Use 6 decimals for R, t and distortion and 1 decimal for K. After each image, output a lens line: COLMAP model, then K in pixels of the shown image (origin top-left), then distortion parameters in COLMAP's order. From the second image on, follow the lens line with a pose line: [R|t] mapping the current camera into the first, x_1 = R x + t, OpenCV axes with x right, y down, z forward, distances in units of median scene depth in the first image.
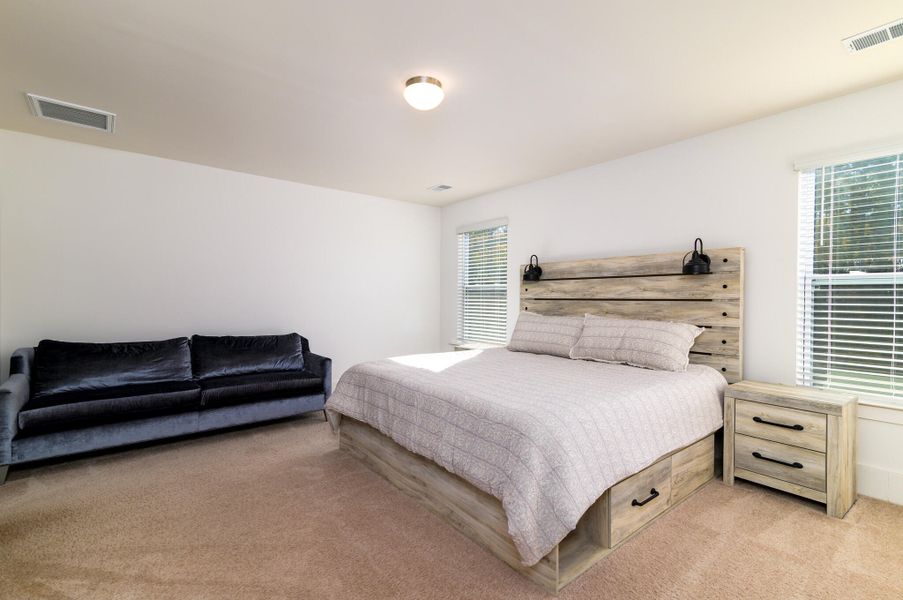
lens RADIAL K [[404.5, 0, 445.7], [0, 404.5, 301.4], [0, 0, 1]] dist [0.015480, -0.001539]
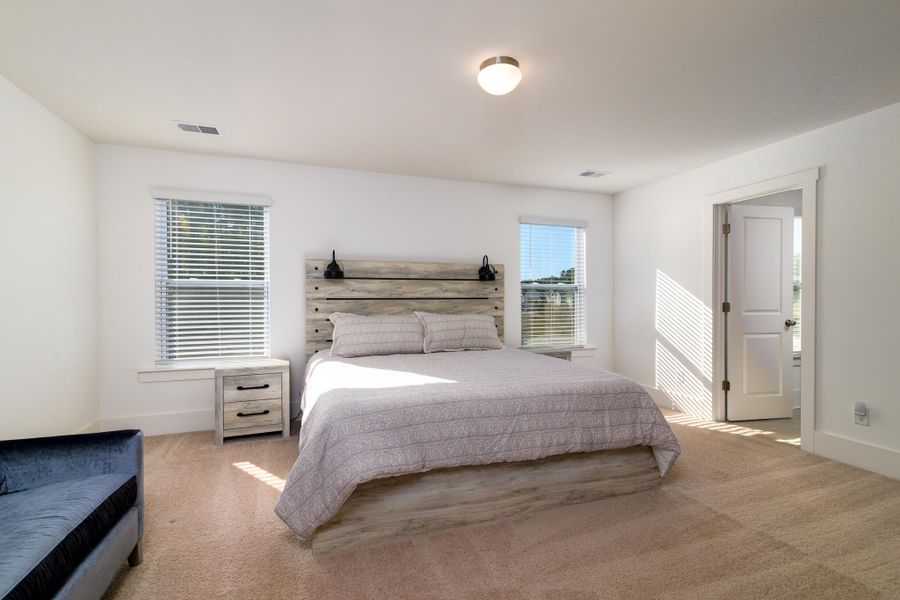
lens RADIAL K [[403.1, 0, 446.0], [0, 403.1, 301.7], [0, 0, 1]] dist [0.015480, -0.001539]
pose [[0.345651, -0.011655, 0.938291, -0.646559], [0.012075, 0.999895, 0.007972, -0.004111], [-0.938286, 0.008575, 0.345755, 0.541369]]
